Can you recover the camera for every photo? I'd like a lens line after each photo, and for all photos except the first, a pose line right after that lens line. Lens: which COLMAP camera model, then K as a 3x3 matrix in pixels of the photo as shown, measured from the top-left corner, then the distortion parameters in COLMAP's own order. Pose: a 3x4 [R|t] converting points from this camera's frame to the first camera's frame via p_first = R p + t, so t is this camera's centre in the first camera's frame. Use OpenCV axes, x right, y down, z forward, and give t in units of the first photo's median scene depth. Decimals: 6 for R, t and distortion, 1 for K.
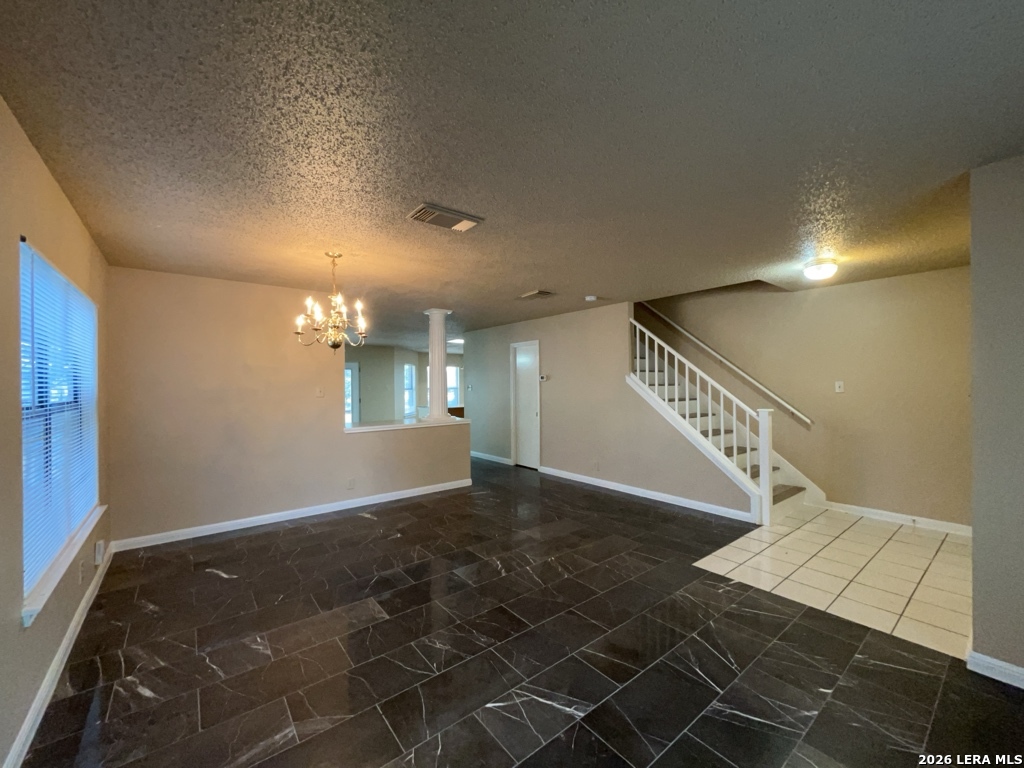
lens RADIAL K [[413.1, 0, 516.1], [0, 413.1, 383.5], [0, 0, 1]] dist [-0.001375, -0.000623]
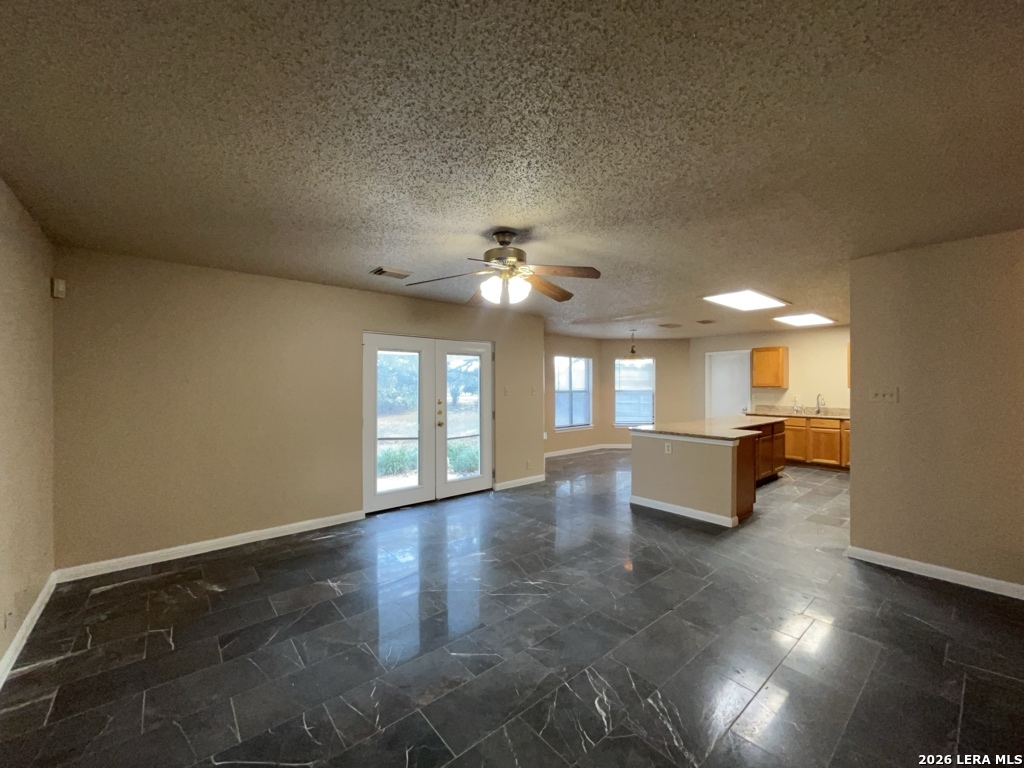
lens RADIAL K [[413.1, 0, 515.4], [0, 413.1, 387.4], [0, 0, 1]] dist [-0.001375, -0.000623]
pose [[0.999503, 0.006275, 0.030889, -1.029872], [-0.006497, 0.999954, 0.007087, 0.007597], [-0.030843, -0.007284, 0.999498, 1.338088]]
